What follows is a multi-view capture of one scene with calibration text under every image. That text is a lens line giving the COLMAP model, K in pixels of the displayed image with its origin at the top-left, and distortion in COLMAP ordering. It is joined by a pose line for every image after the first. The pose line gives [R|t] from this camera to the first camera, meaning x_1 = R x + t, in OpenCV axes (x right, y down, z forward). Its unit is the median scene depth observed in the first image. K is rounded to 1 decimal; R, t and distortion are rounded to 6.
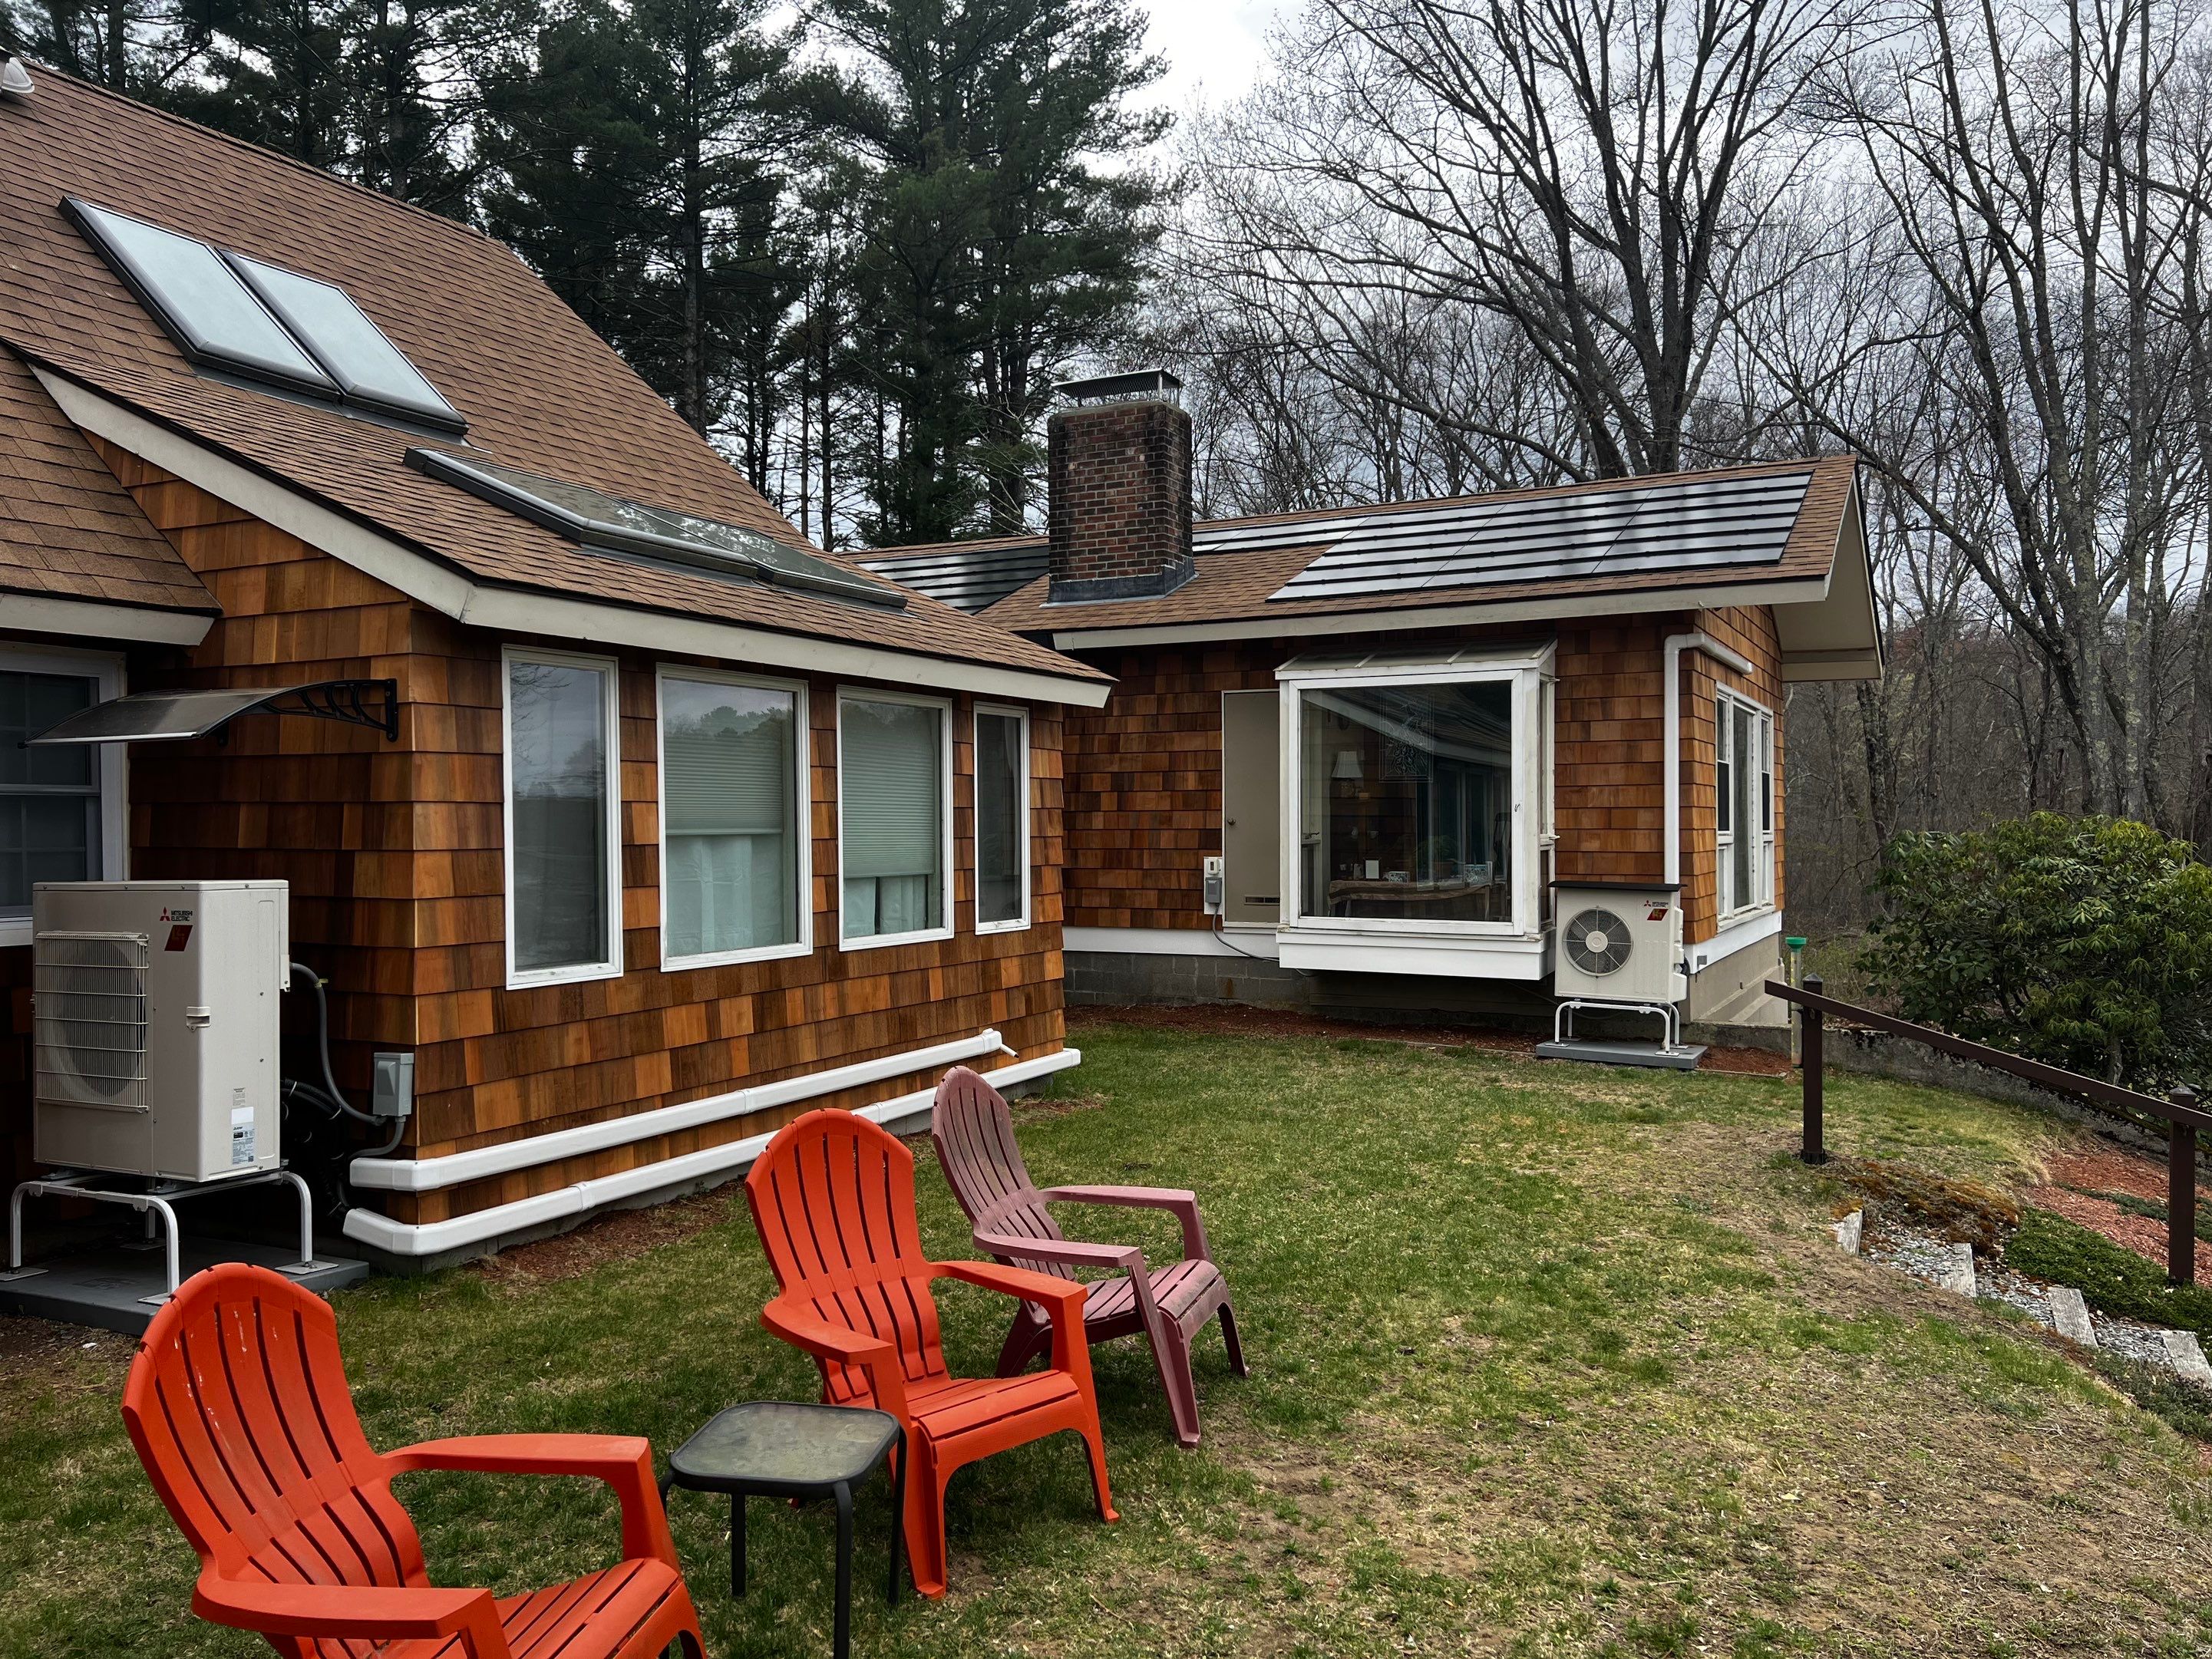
lens RADIAL K [[1651.4, 0, 1119.7], [0, 1651.4, 836.5], [0, 0, 1]] dist [0.056437, -0.059949]
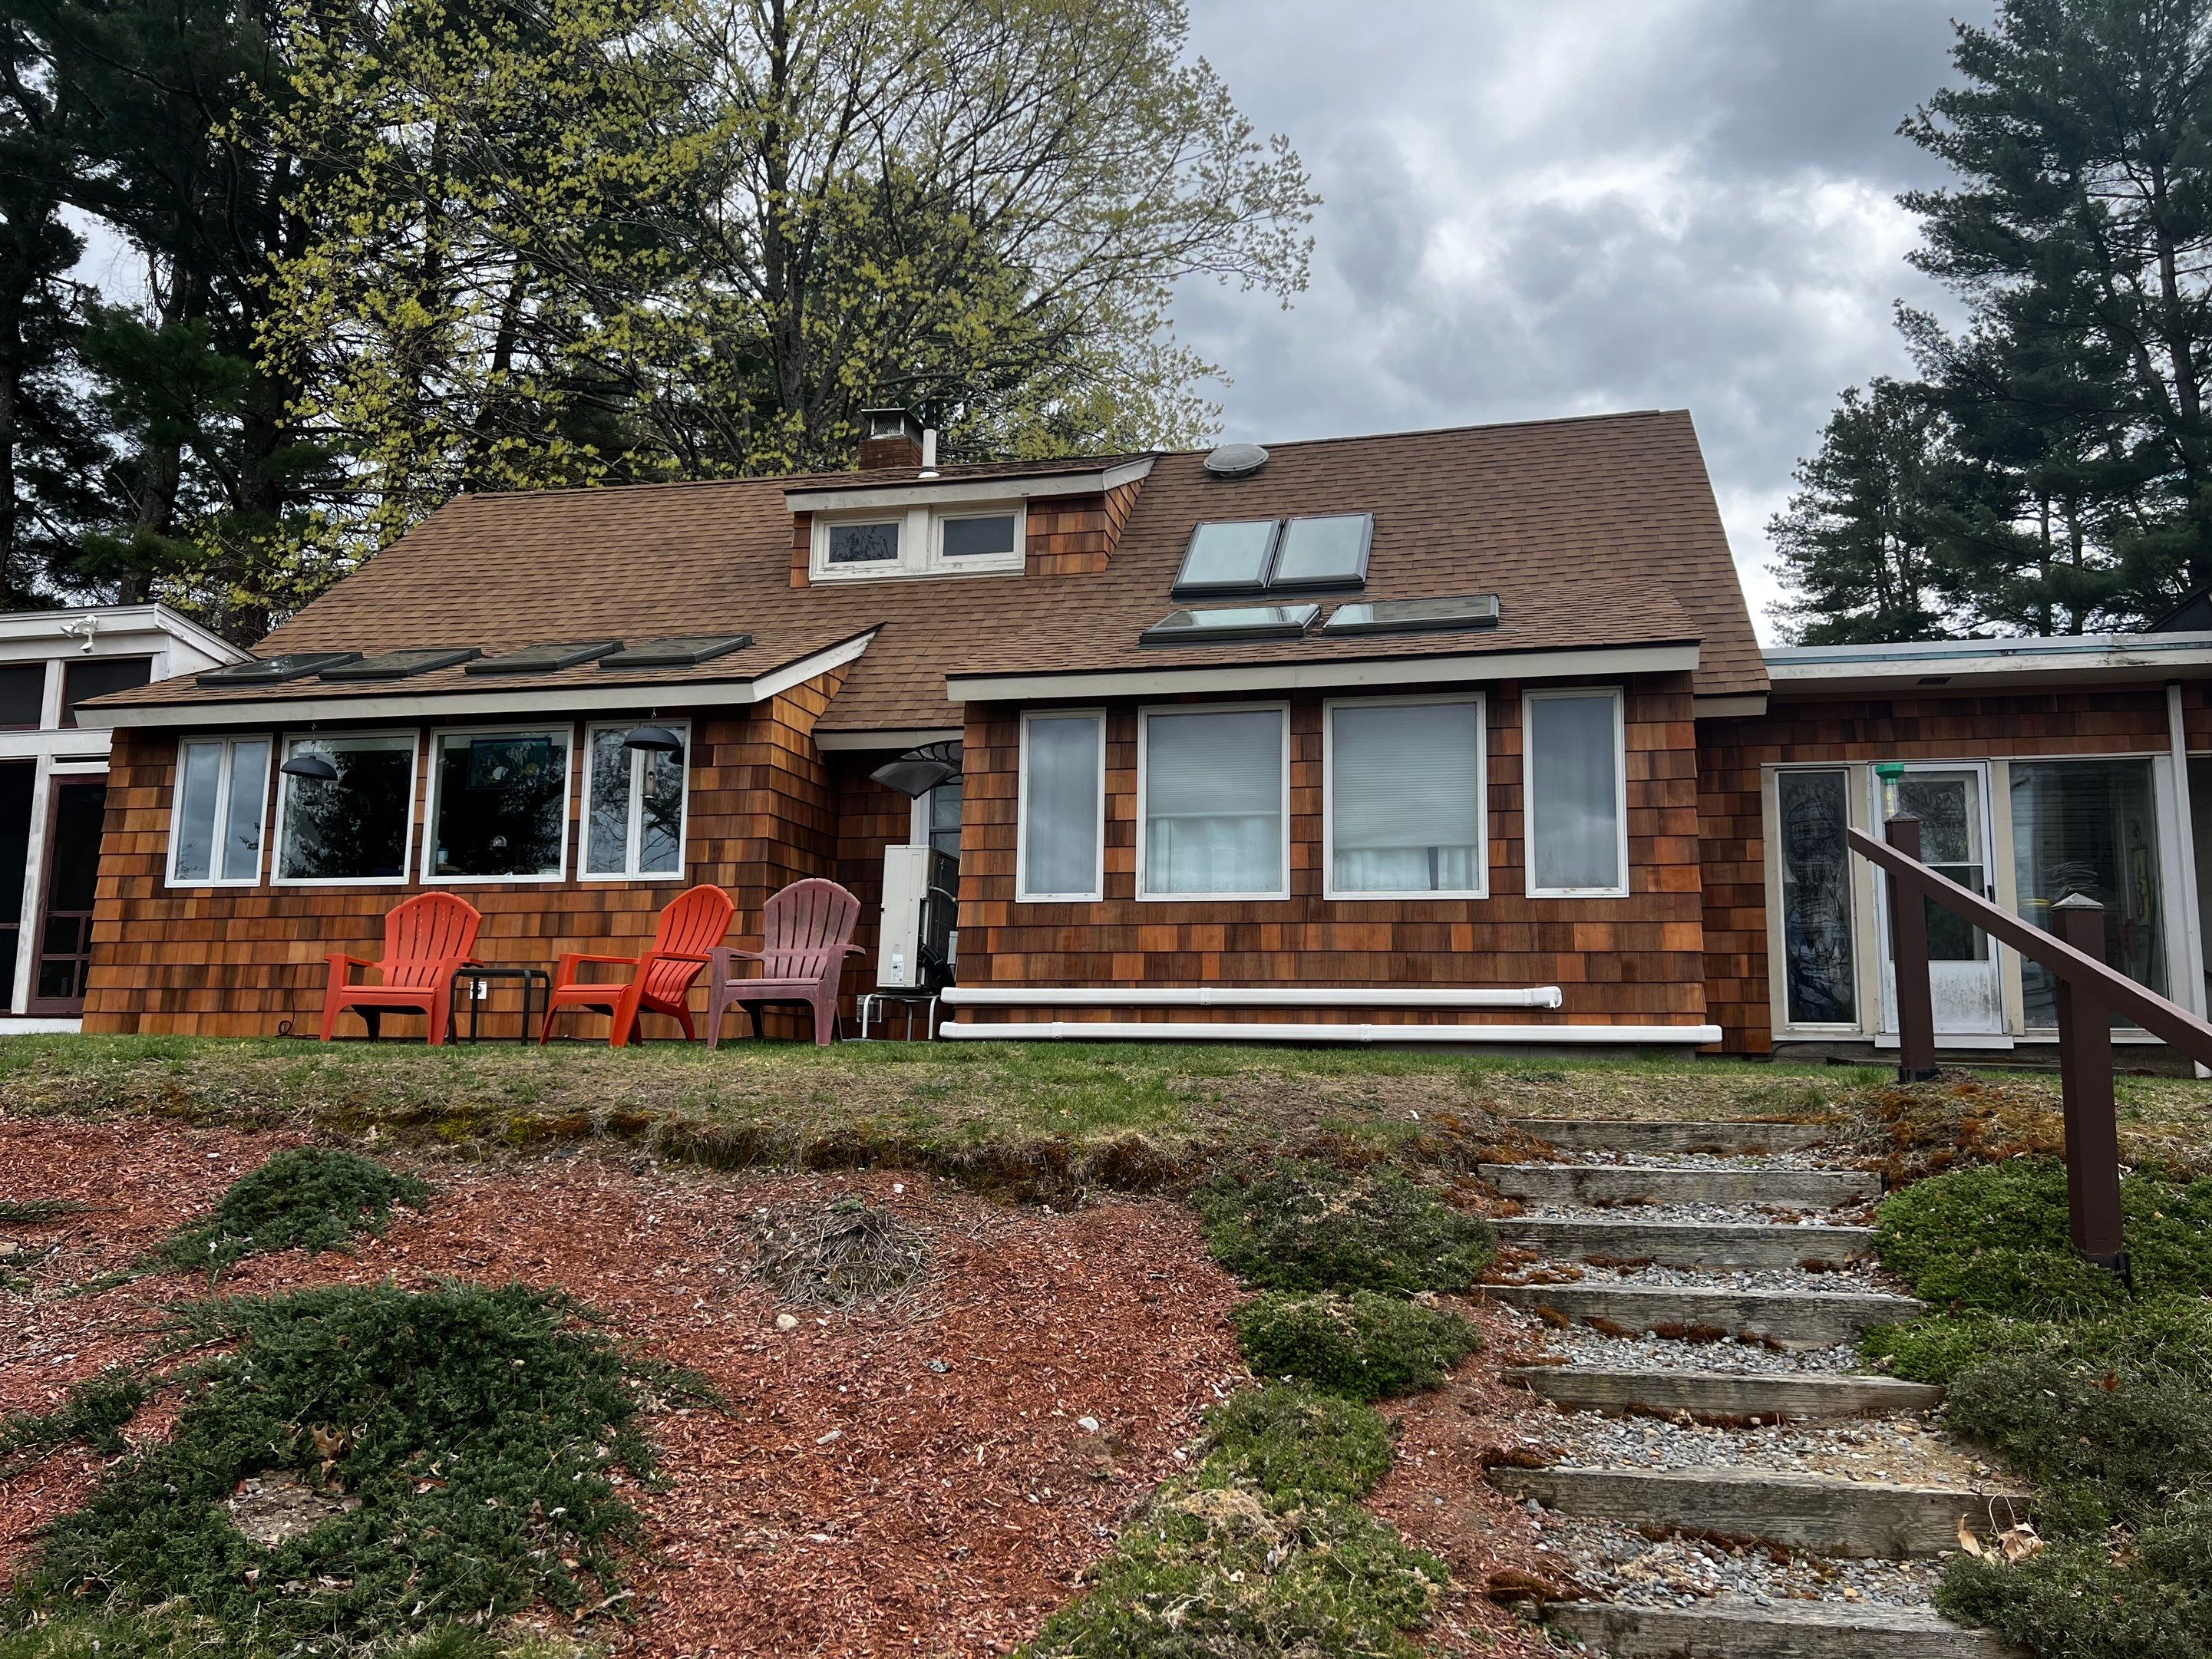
lens RADIAL K [[1651.4, 0, 1119.7], [0, 1651.4, 836.5], [0, 0, 1]] dist [0.056437, -0.059949]
pose [[0.255084, -0.126564, -0.958600, 0.689245], [-0.019008, 0.990548, -0.135841, 0.132470], [0.966732, 0.052872, 0.250267, 0.339429]]
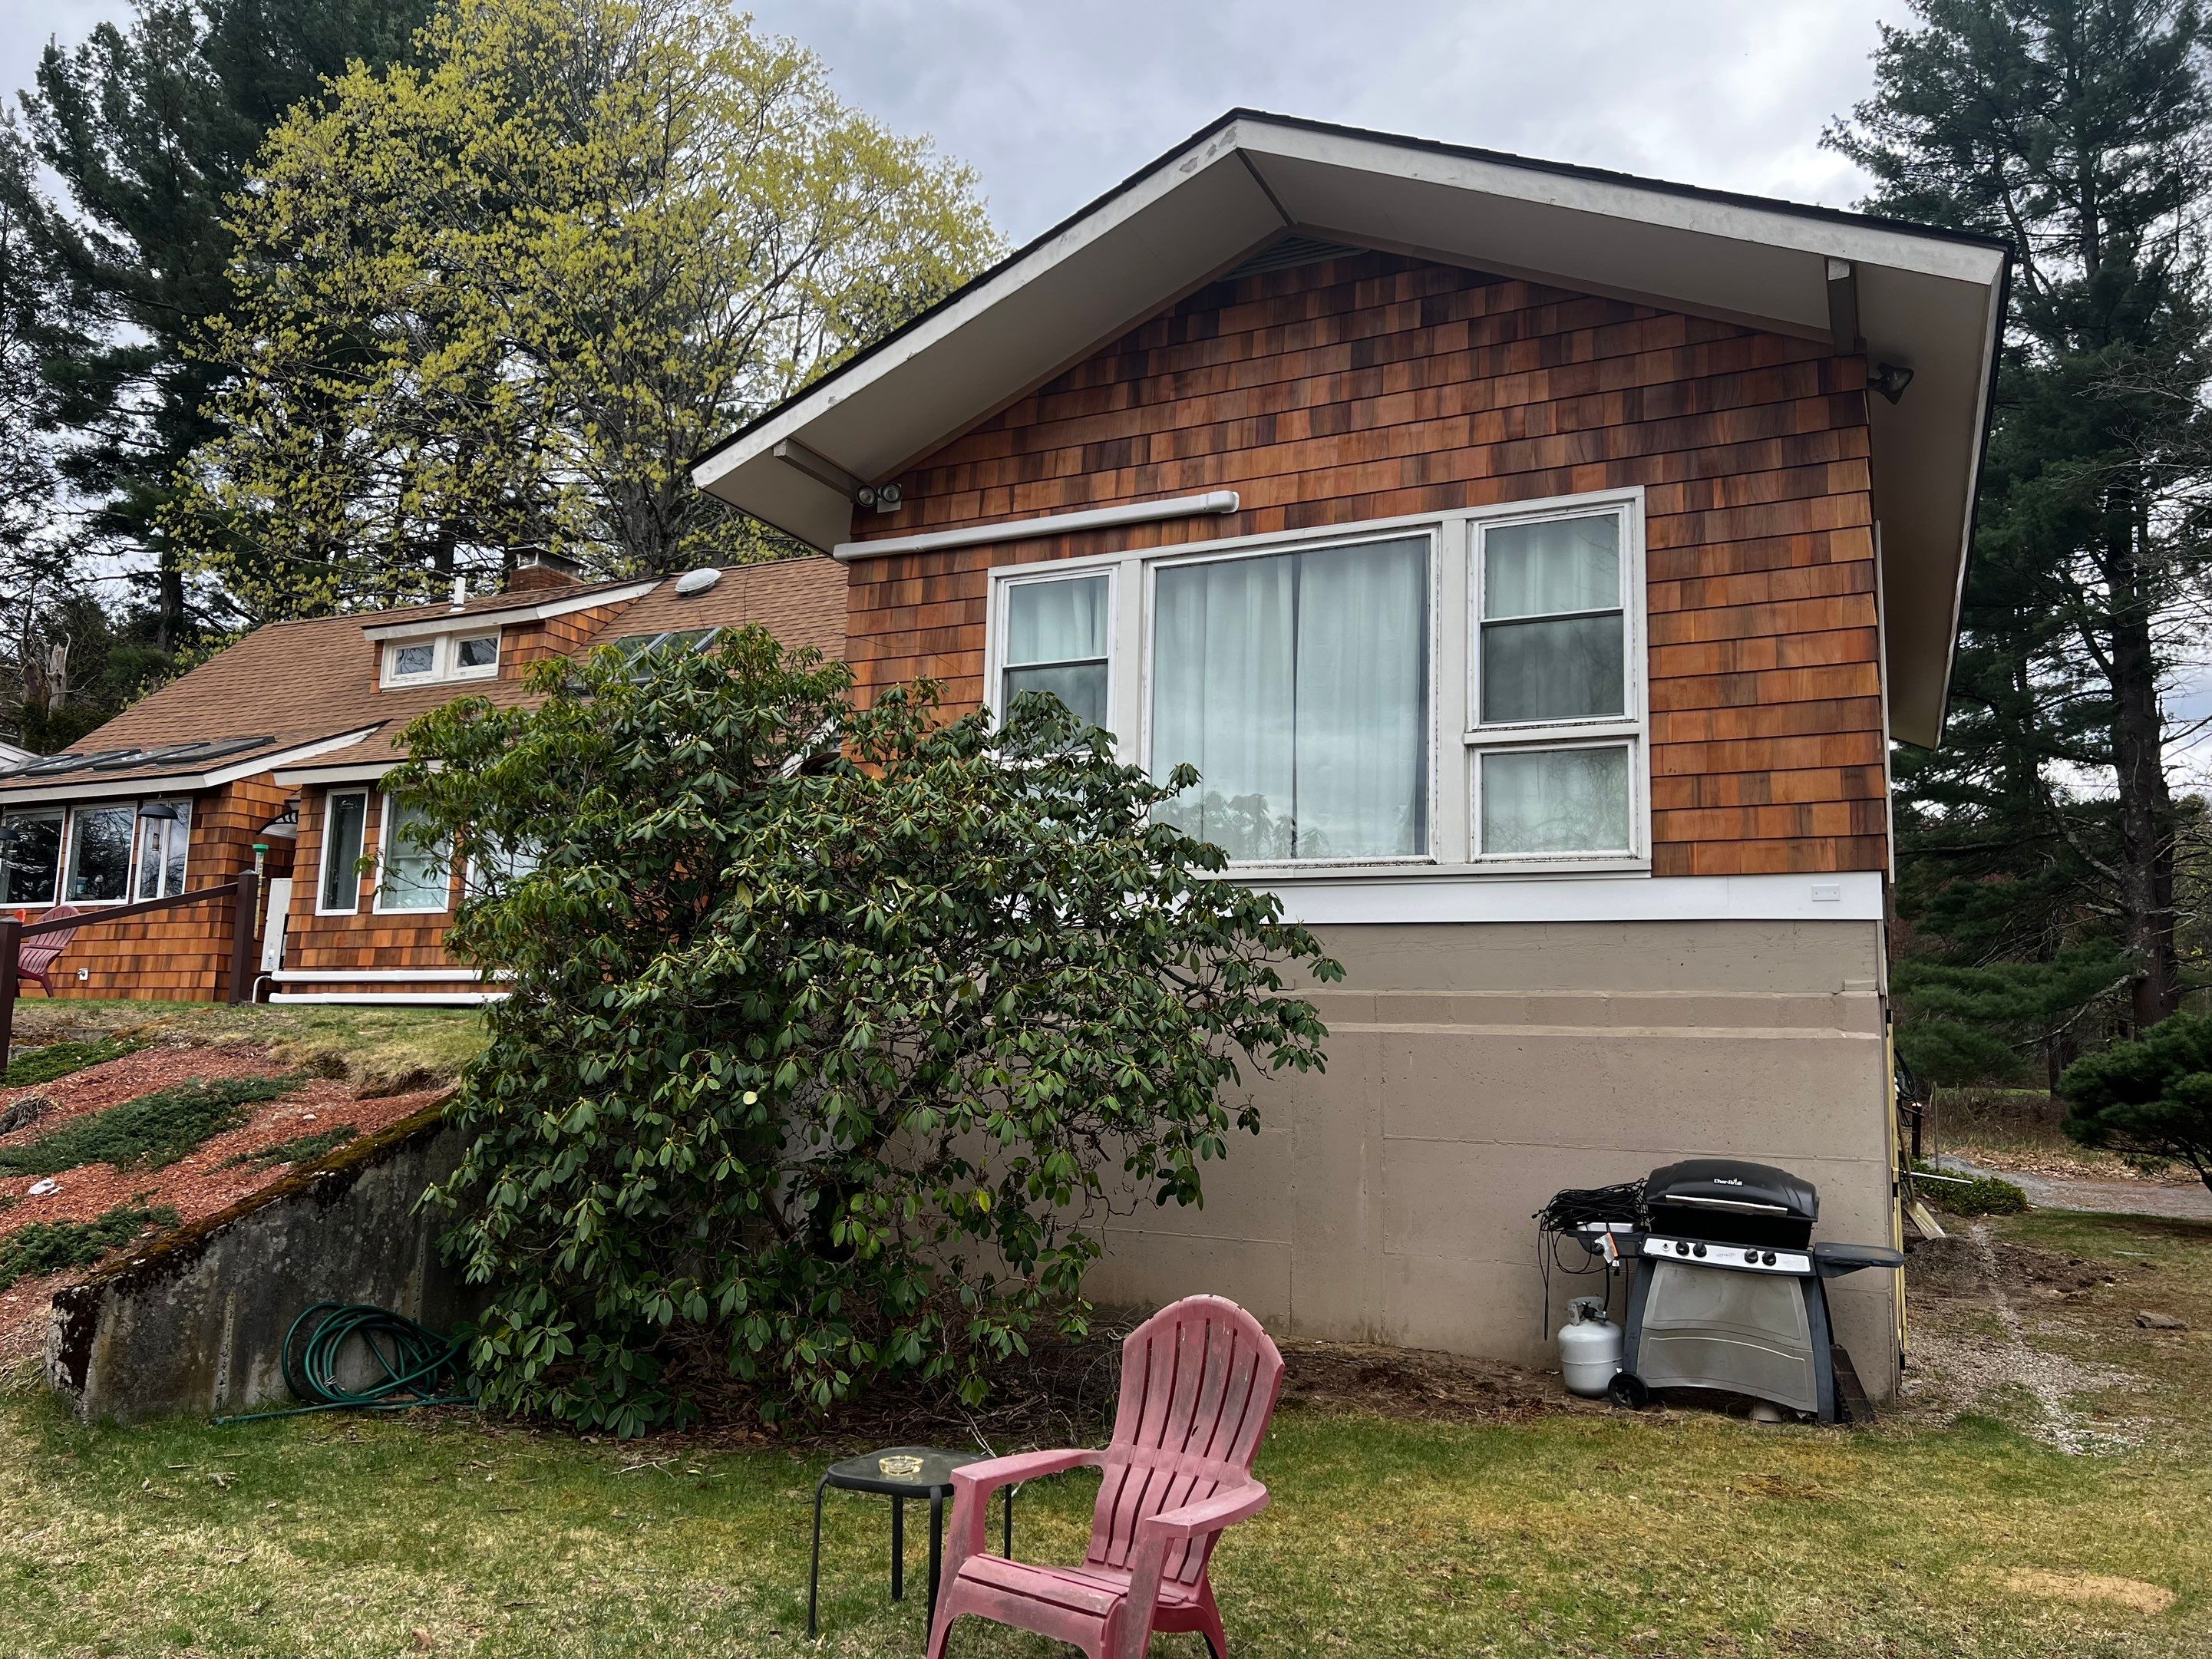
lens RADIAL K [[1651.4, 0, 1119.7], [0, 1651.4, 836.5], [0, 0, 1]] dist [0.056437, -0.059949]
pose [[0.036948, -0.129454, -0.990897, 1.226881], [-0.027631, 0.991062, -0.130506, 0.144322], [0.998935, 0.032201, 0.033041, 1.129353]]
